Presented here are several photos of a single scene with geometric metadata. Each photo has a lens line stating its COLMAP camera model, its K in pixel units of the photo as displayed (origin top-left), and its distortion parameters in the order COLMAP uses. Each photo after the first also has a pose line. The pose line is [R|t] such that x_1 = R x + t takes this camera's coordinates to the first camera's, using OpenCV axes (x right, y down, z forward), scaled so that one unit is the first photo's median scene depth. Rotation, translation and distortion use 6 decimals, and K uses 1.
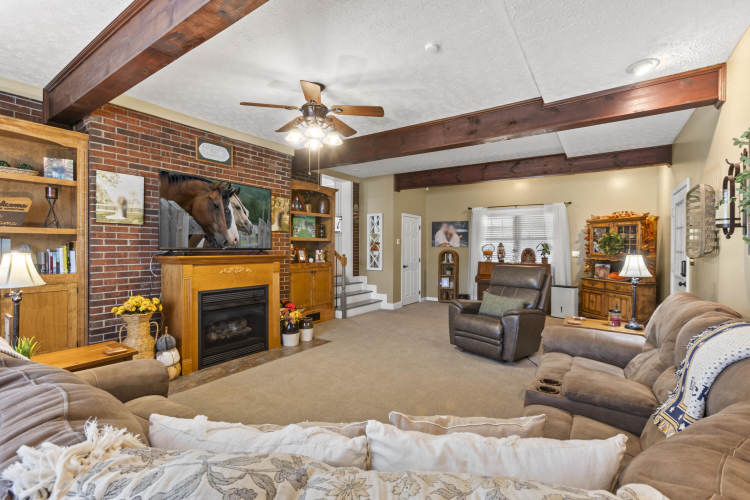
lens RADIAL K [[338.9, 0, 373.7], [0, 338.9, 244.3], [0, 0, 1]] dist [-0.022904, 0.000703]
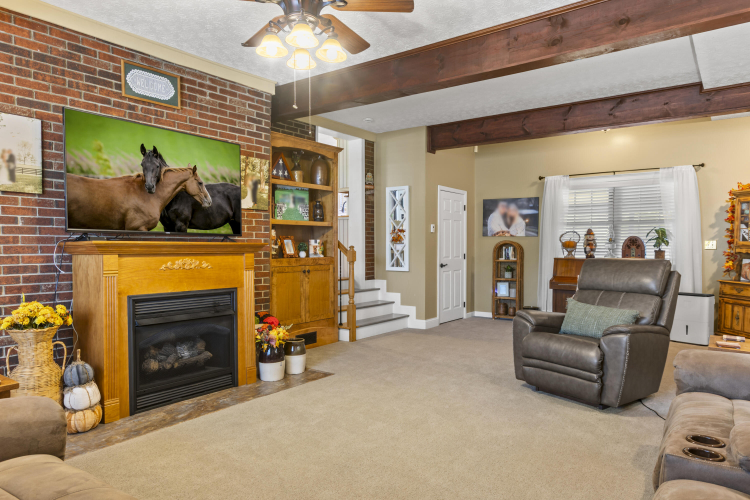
lens RADIAL K [[483.9, 0, 374.8], [0, 483.9, 257.9], [0, 0, 1]] dist [0.001271, -0.004528]
pose [[0.999132, -0.002833, -0.041551, -0.003603], [0.004296, 0.999372, 0.035178, 0.028856], [0.041425, -0.035326, 0.998517, 0.070828]]
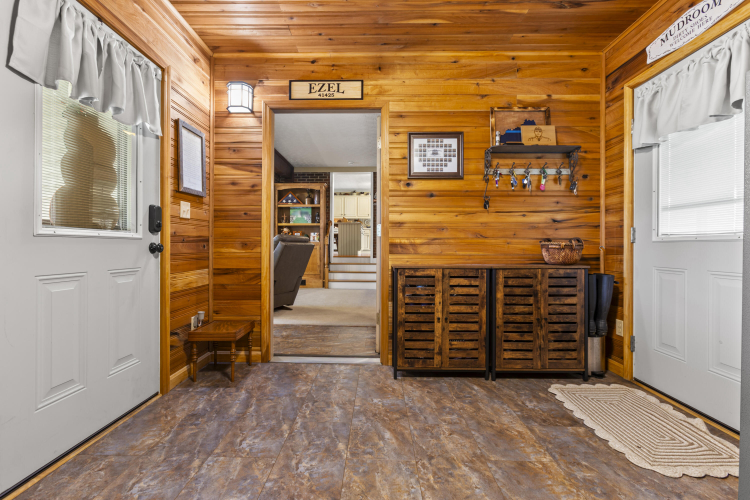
lens RADIAL K [[338.9, 0, 373.7], [0, 338.9, 244.3], [0, 0, 1]] dist [-0.022904, 0.000703]
pose [[0.554439, -0.002227, -0.832222, 1.496950], [0.004489, 0.999990, 0.000314, 0.088763], [0.832213, -0.003910, 0.554443, 0.677718]]
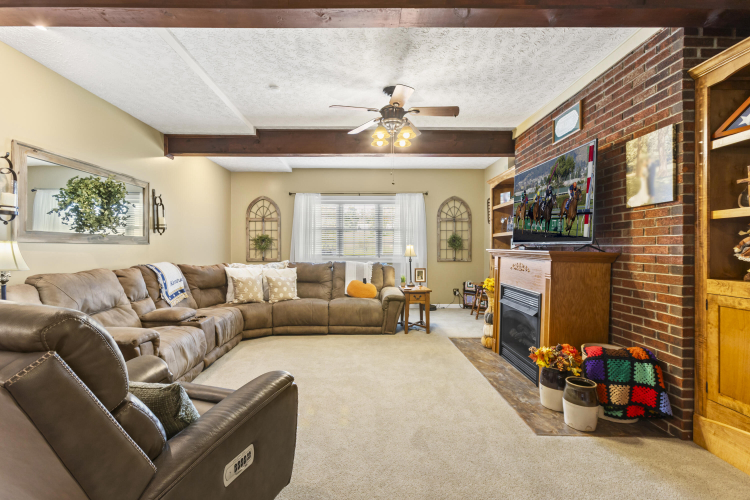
lens RADIAL K [[338.9, 0, 373.7], [0, 338.9, 244.3], [0, 0, 1]] dist [-0.022904, 0.000703]
pose [[-0.815863, -0.005843, -0.578216, 0.362157], [0.001734, 0.999920, -0.012550, 0.026389], [0.578243, -0.011242, -0.815787, 1.359717]]
